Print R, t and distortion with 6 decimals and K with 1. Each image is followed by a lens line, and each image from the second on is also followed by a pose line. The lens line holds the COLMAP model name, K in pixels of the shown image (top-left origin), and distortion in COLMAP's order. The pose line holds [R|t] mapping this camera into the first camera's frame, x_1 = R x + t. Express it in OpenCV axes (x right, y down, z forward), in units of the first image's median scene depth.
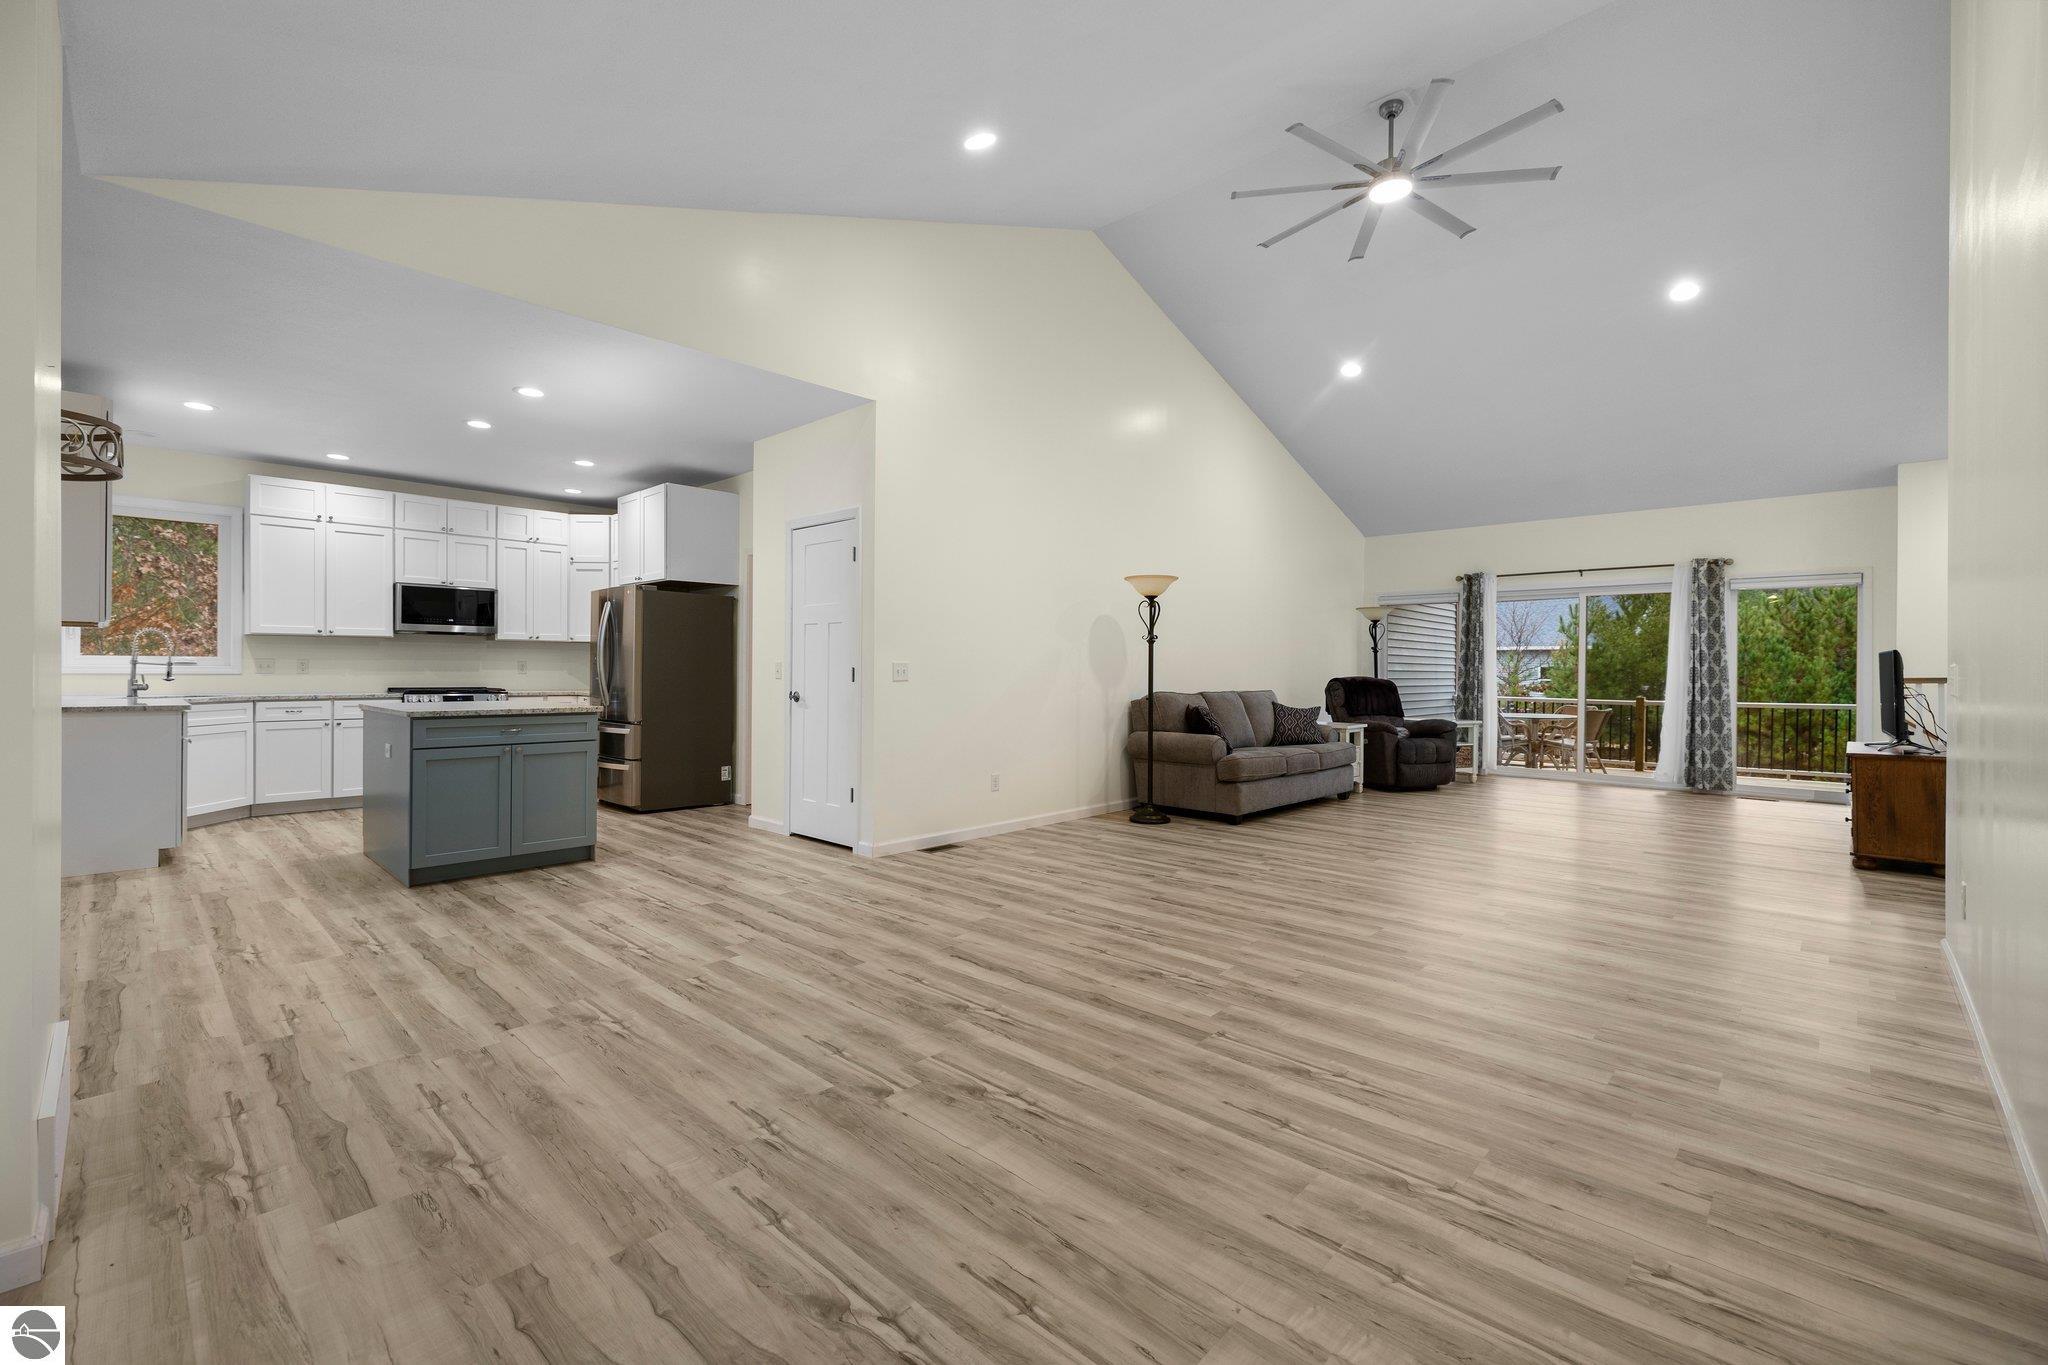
lens RADIAL K [[873.7, 0, 1024.0], [0, 873.7, 682.5], [0, 0, 1]] dist [0.000732, 0.000089]
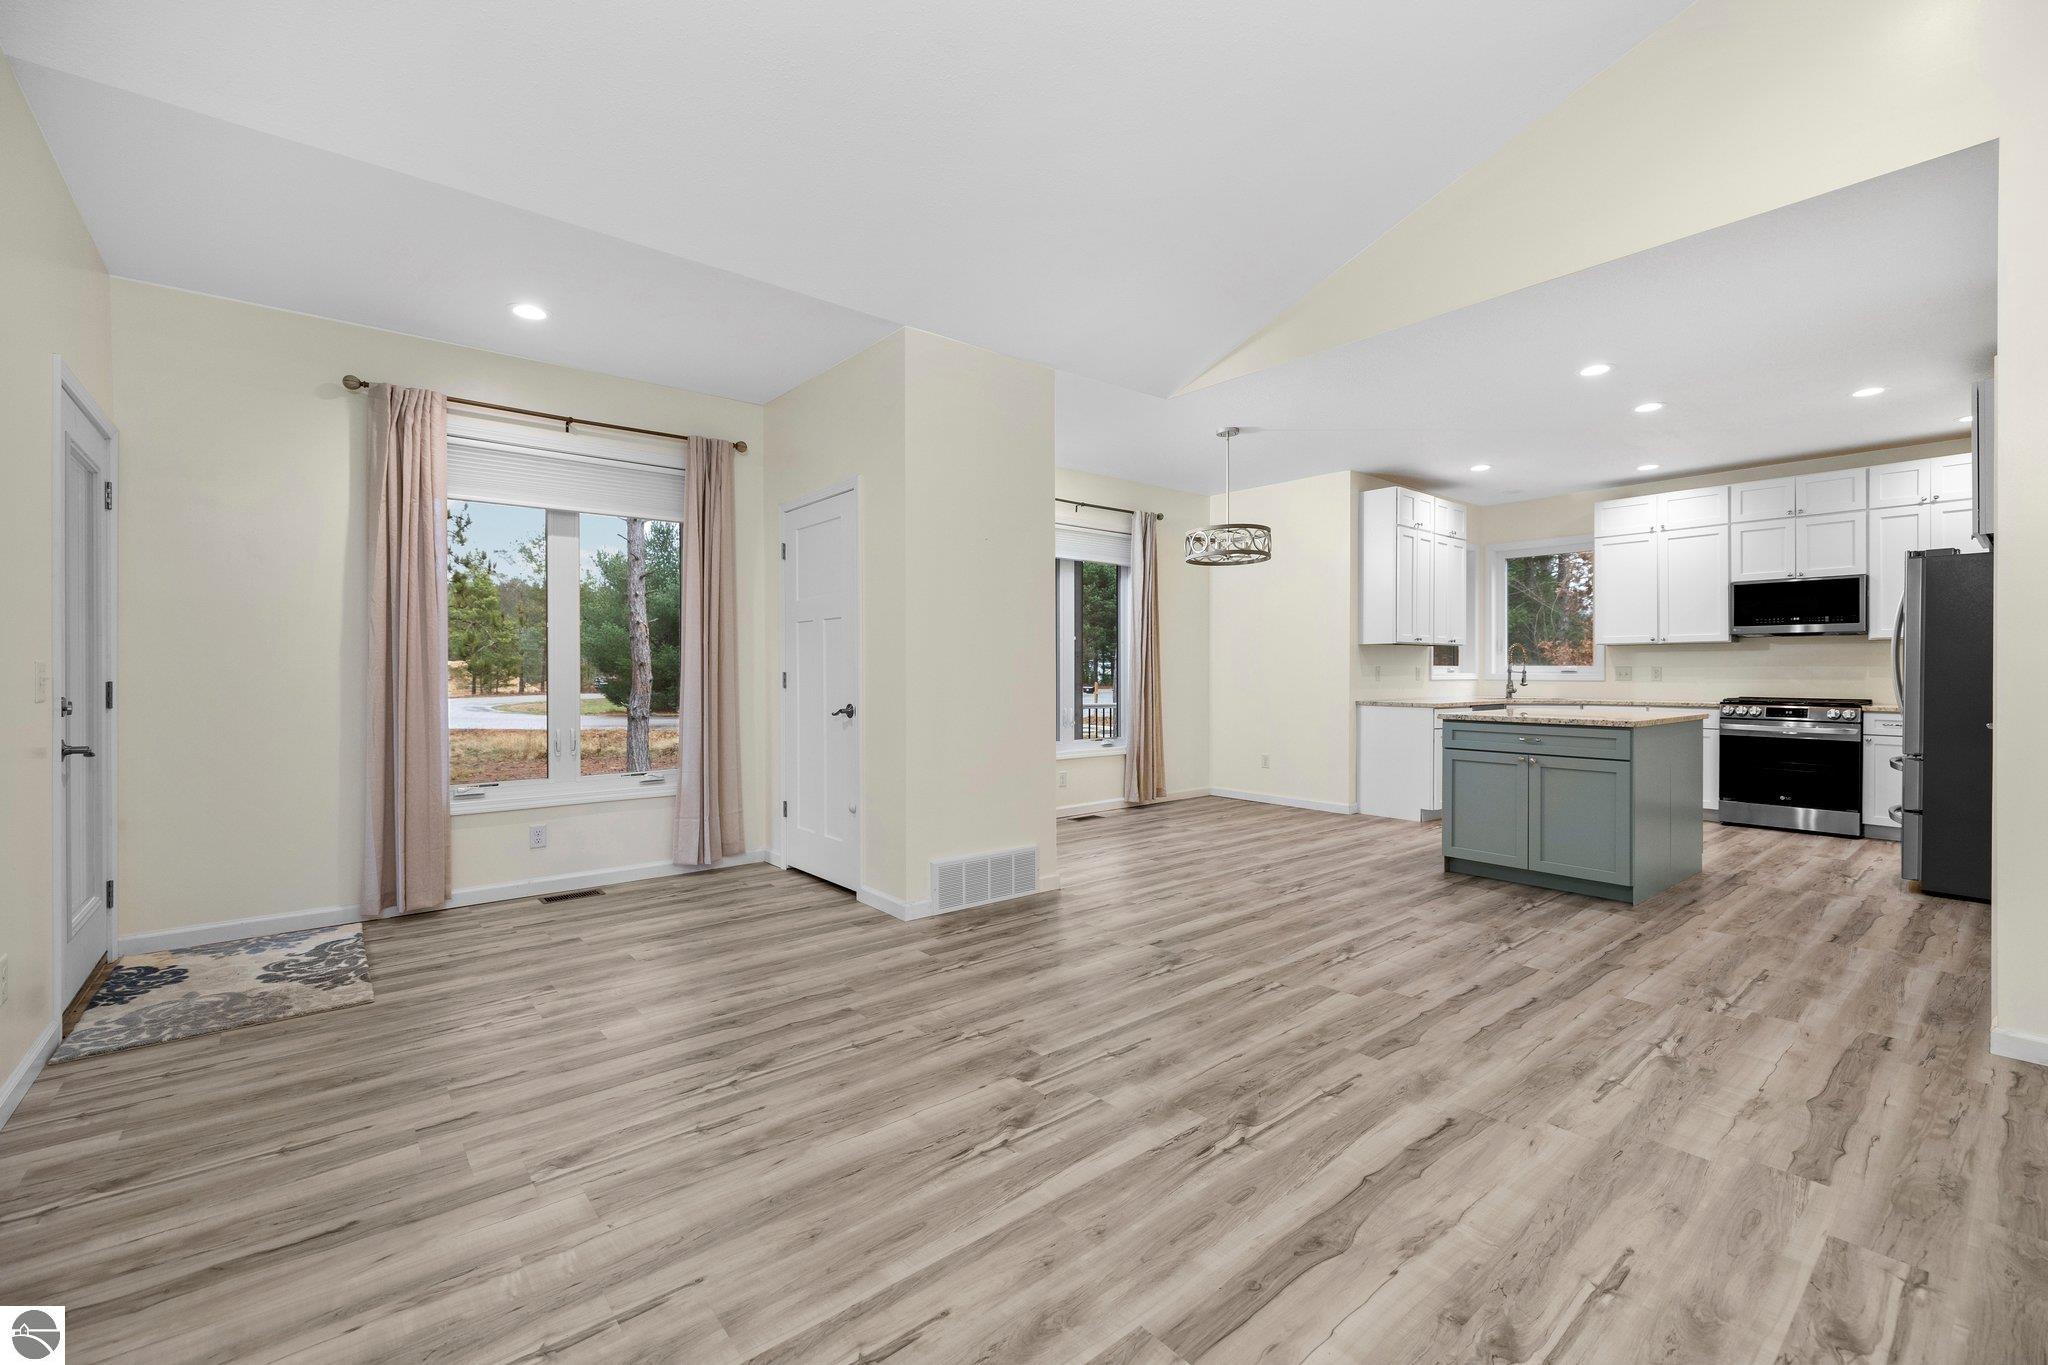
lens RADIAL K [[837.3, 0, 973.5], [0, 837.3, 675.8], [0, 0, 1]] dist [-0.000125, 0.000030]
pose [[-0.144297, -0.001683, -0.989533, 0.668115], [-0.016354, 0.999866, 0.000685, -0.008673], [0.989399, 0.016281, -0.144306, 0.852992]]
